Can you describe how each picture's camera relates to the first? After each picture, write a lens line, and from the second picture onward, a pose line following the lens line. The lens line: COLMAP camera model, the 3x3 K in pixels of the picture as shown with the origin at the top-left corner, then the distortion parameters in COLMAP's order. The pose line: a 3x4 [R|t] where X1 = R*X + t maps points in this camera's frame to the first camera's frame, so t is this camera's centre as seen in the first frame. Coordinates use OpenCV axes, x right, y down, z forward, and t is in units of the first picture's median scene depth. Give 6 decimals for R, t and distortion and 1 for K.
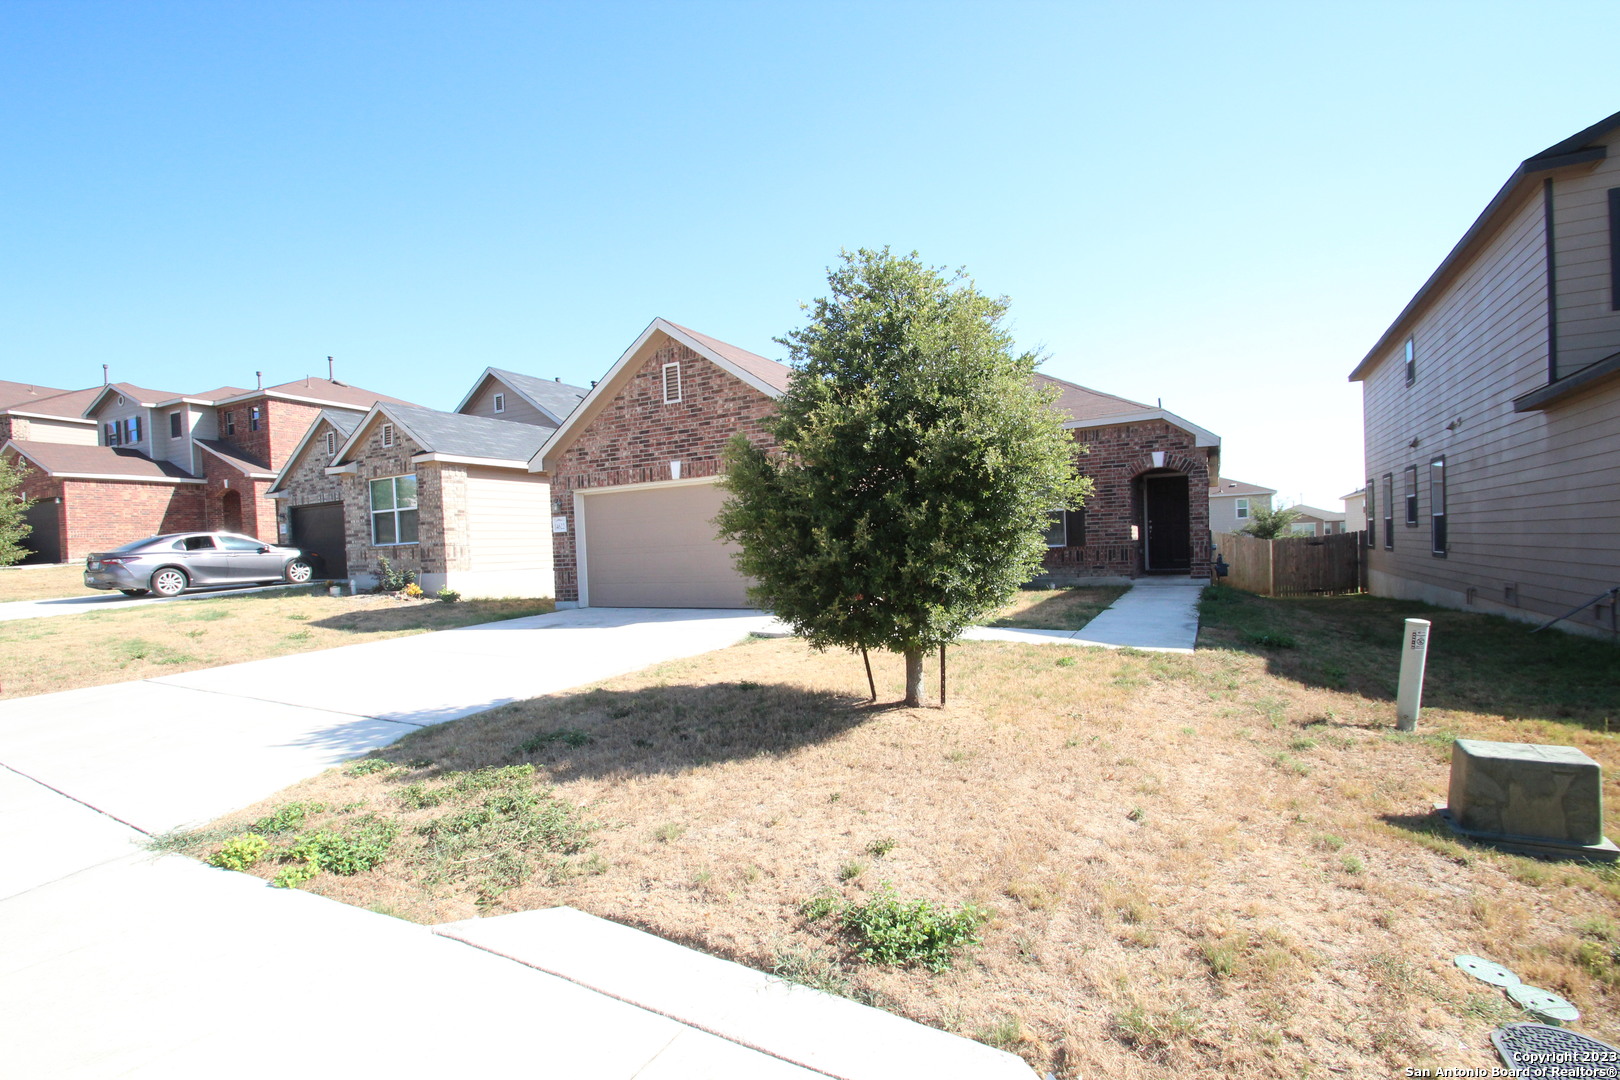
lens RADIAL K [[750.0, 0, 787.7], [0, 750.0, 564.2], [0, 0, 1]] dist [0.011010, -0.015462]
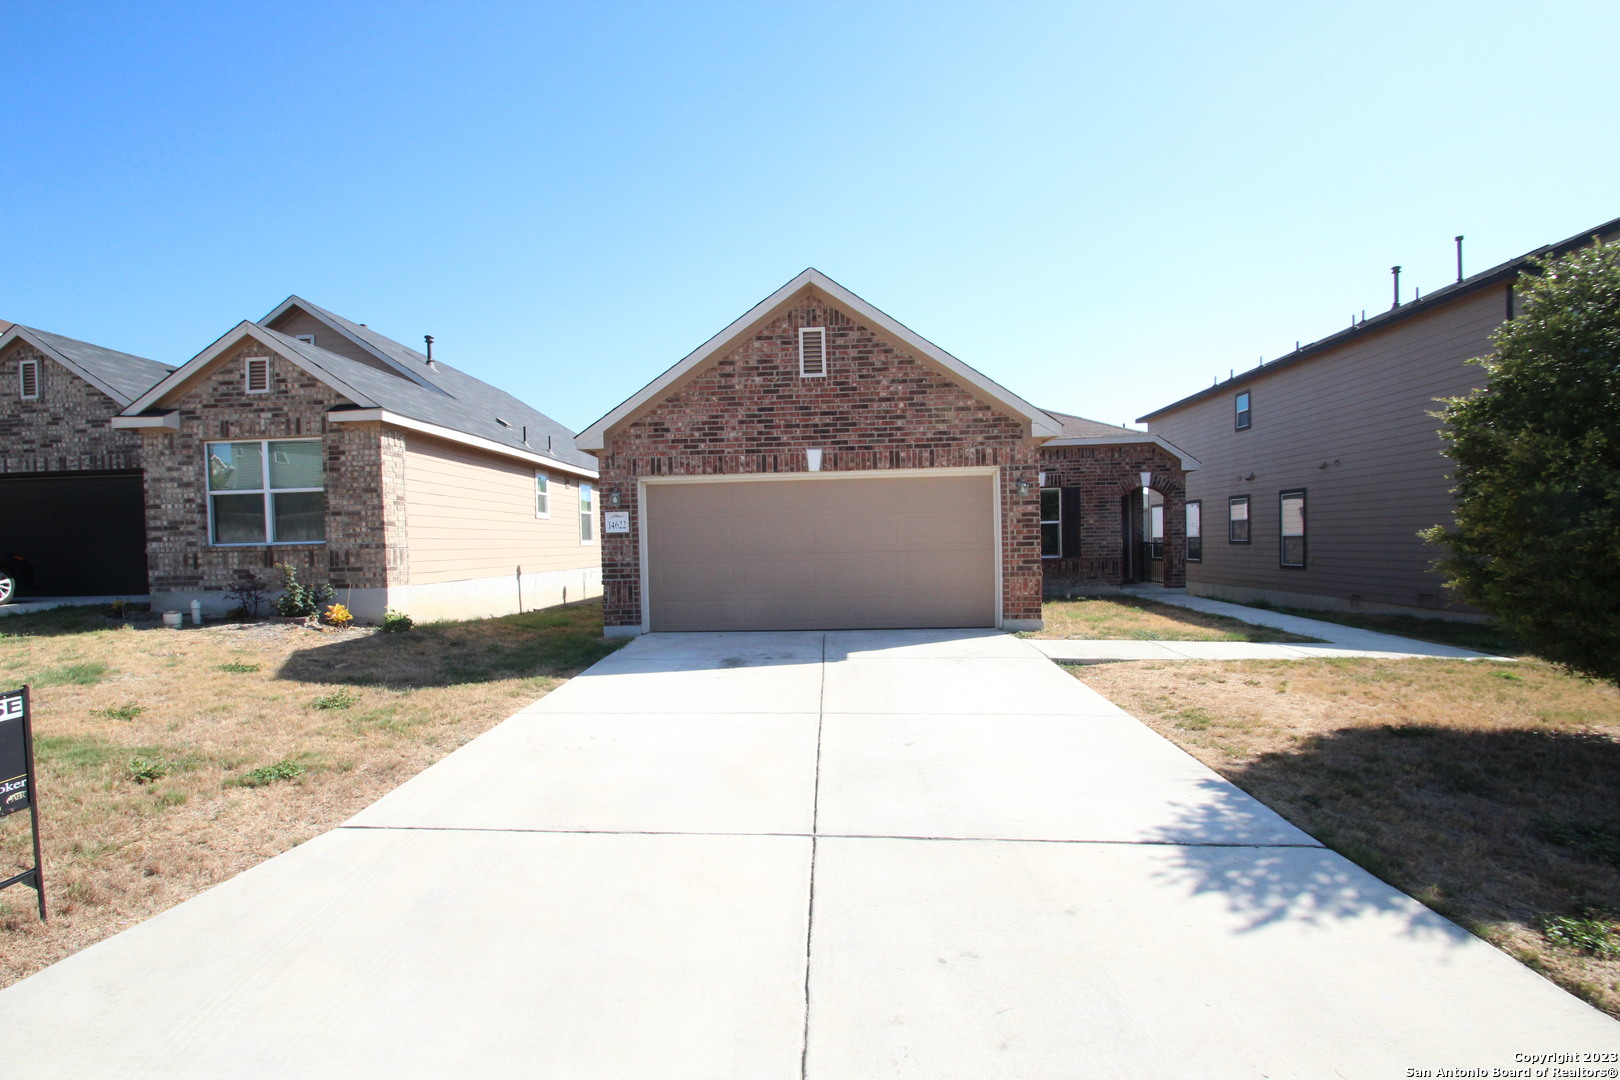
lens RADIAL K [[750.0, 0, 787.7], [0, 750.0, 564.2], [0, 0, 1]] dist [0.011010, -0.015462]
pose [[0.896655, 0.005630, 0.442694, -0.483111], [-0.002315, 0.999965, -0.008027, -0.005752], [-0.442723, 0.006173, 0.896637, 0.260194]]
